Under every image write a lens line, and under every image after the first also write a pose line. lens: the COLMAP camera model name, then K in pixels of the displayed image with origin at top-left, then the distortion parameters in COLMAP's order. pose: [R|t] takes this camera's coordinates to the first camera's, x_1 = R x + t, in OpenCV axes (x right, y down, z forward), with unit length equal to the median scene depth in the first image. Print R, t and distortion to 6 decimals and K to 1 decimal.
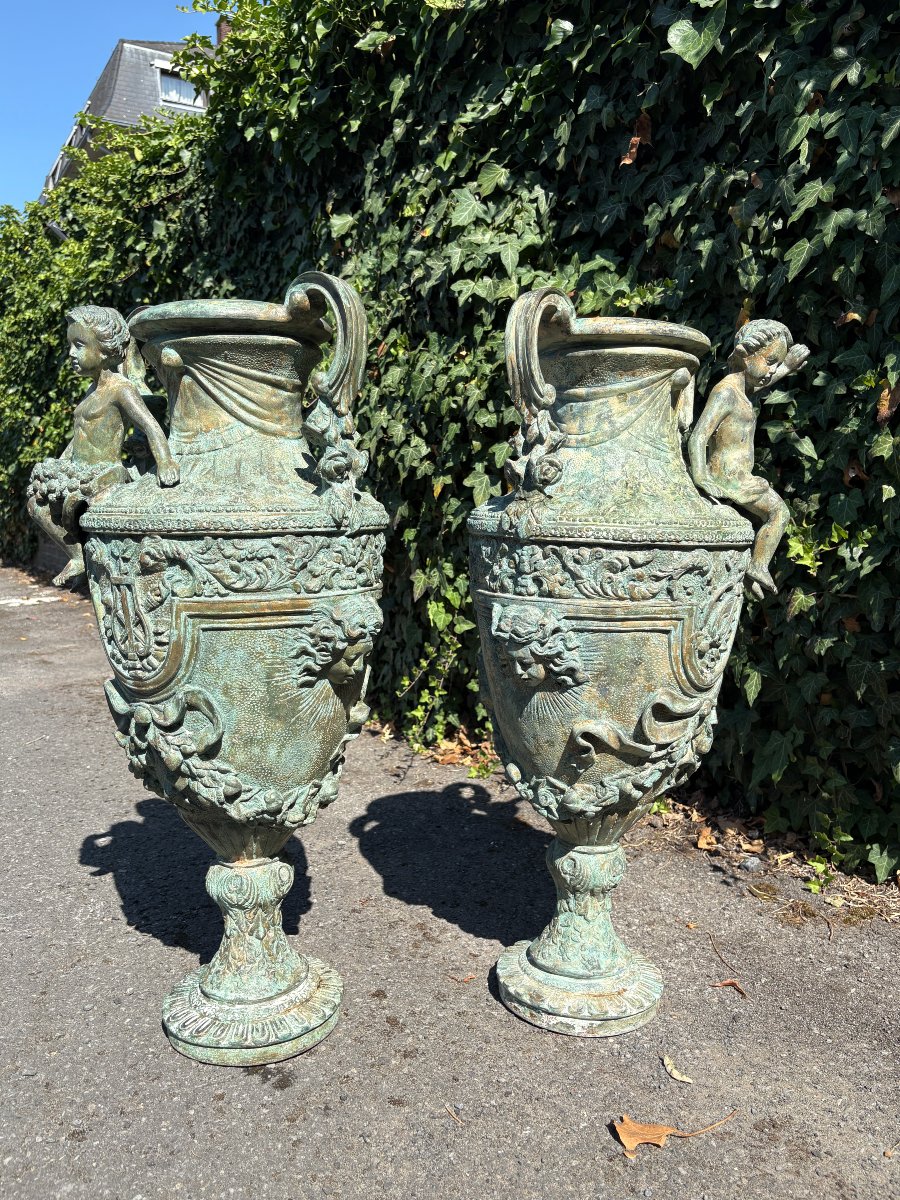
lens RADIAL K [[971.6, 0, 450.5], [0, 971.6, 604.0], [0, 0, 1]] dist [0.040015, -0.050985]
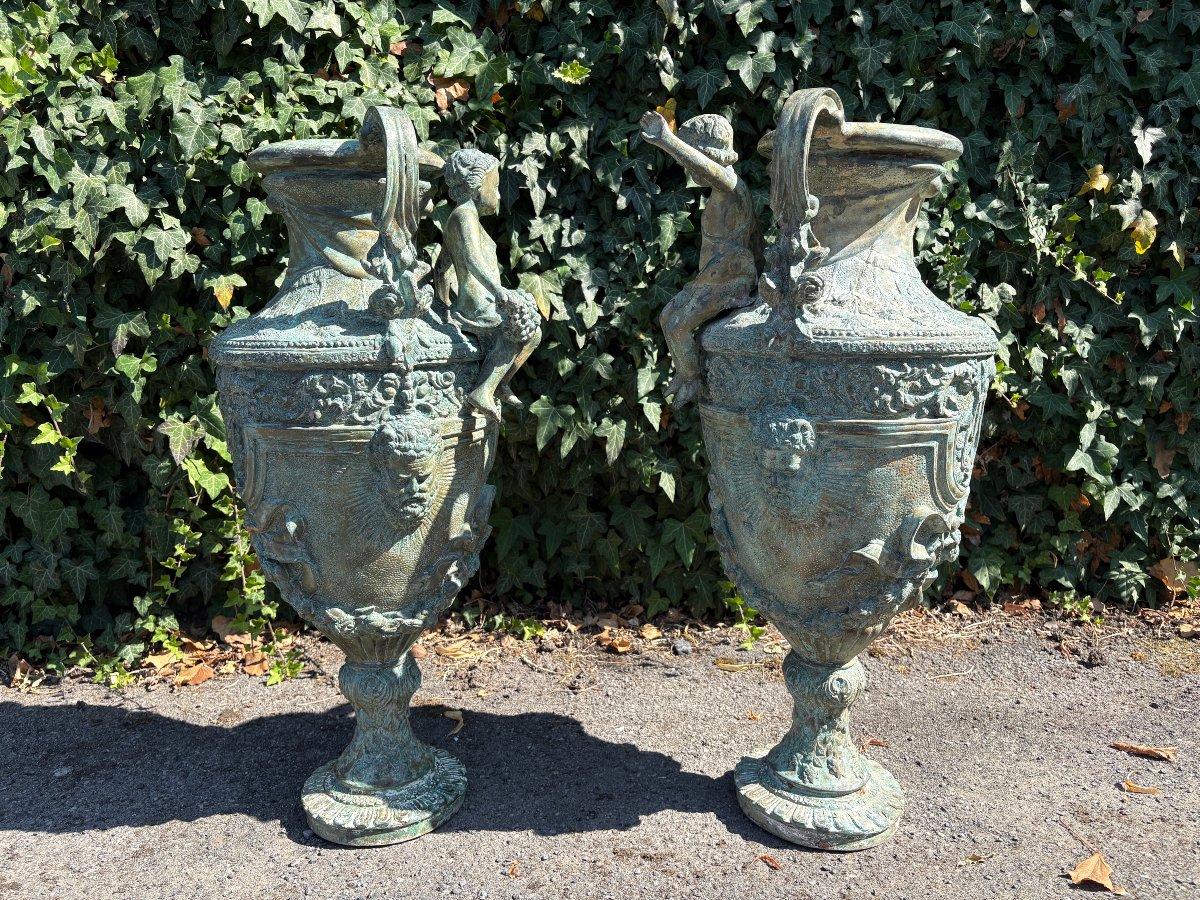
lens RADIAL K [[925.7, 0, 603.9], [0, 925.7, 456.8], [0, 0, 1]] dist [0.058064, -0.072303]
pose [[0.522369, -0.166226, 0.836361, -0.598381], [0.102383, 0.985947, 0.132011, -0.088768], [-0.846551, 0.016671, 0.532047, 0.575064]]
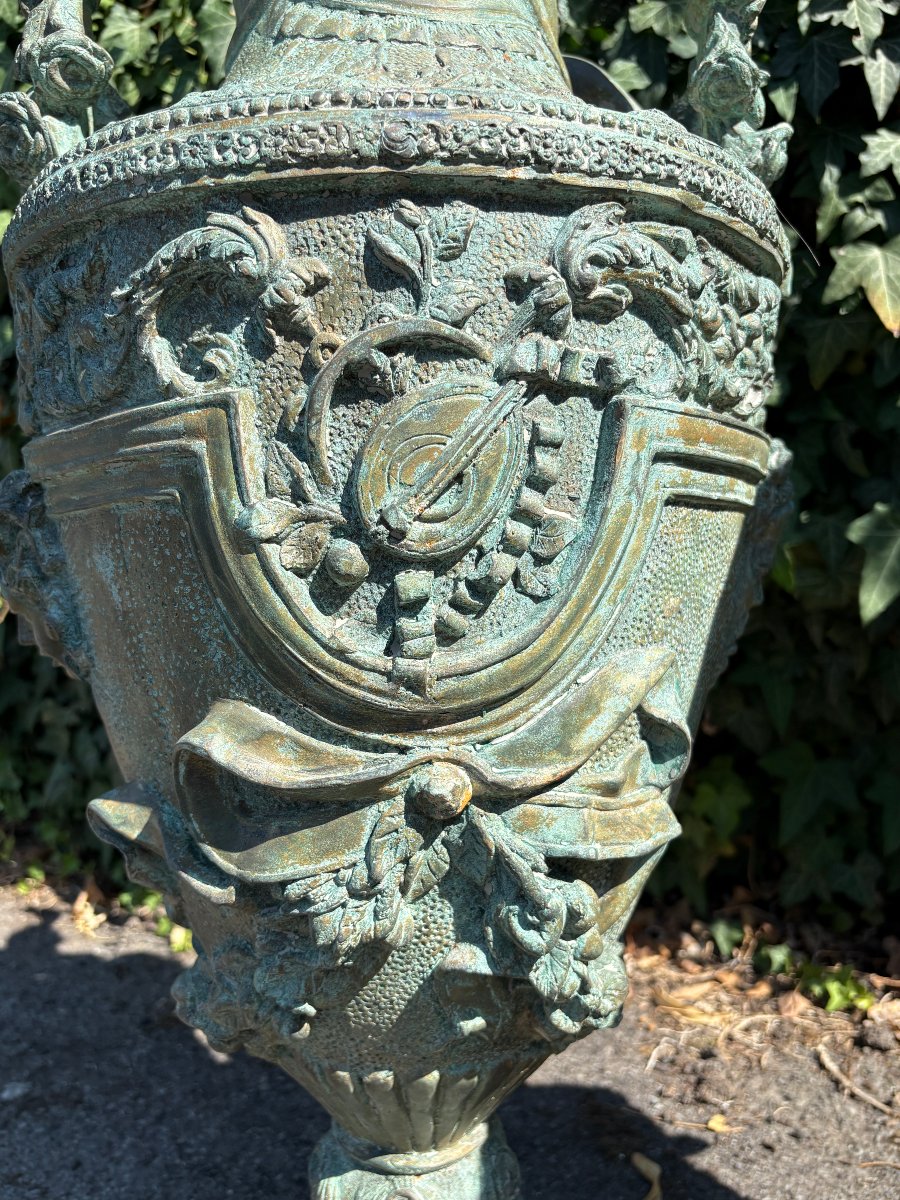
lens RADIAL K [[971.6, 0, 444.3], [0, 971.6, 605.8], [0, 0, 1]] dist [0.040015, -0.050985]
pose [[0.877712, -0.082236, 0.472079, -0.206755], [0.089343, 0.995974, 0.007388, 0.000181], [-0.470786, 0.035692, 0.881525, 0.838254]]
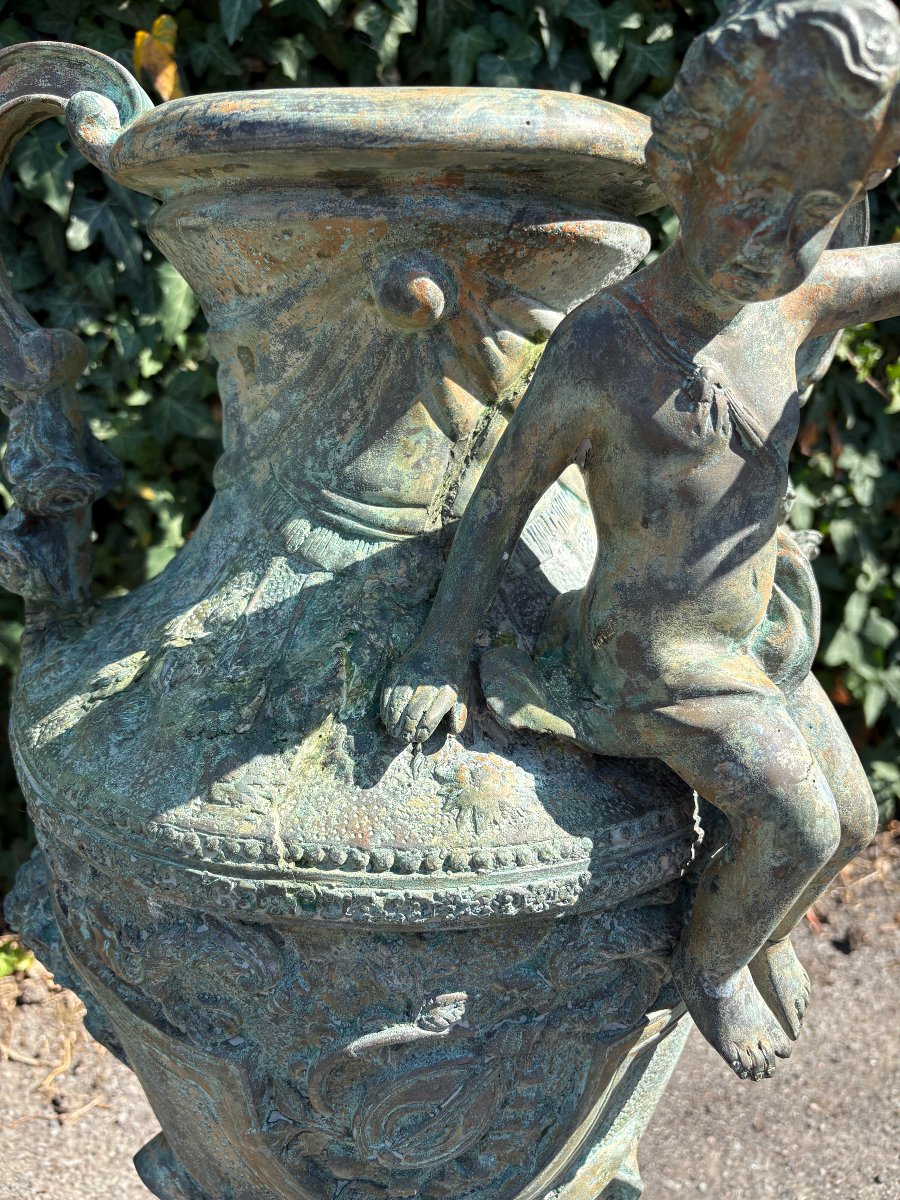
lens RADIAL K [[925.7, 0, 456.0], [0, 925.7, 605.5], [0, 0, 1]] dist [0.058064, -0.072303]
pose [[0.348348, -0.322049, 0.880306, -0.140409], [0.080556, 0.945939, 0.314183, -0.177842], [-0.933897, -0.038531, 0.355459, 0.713728]]
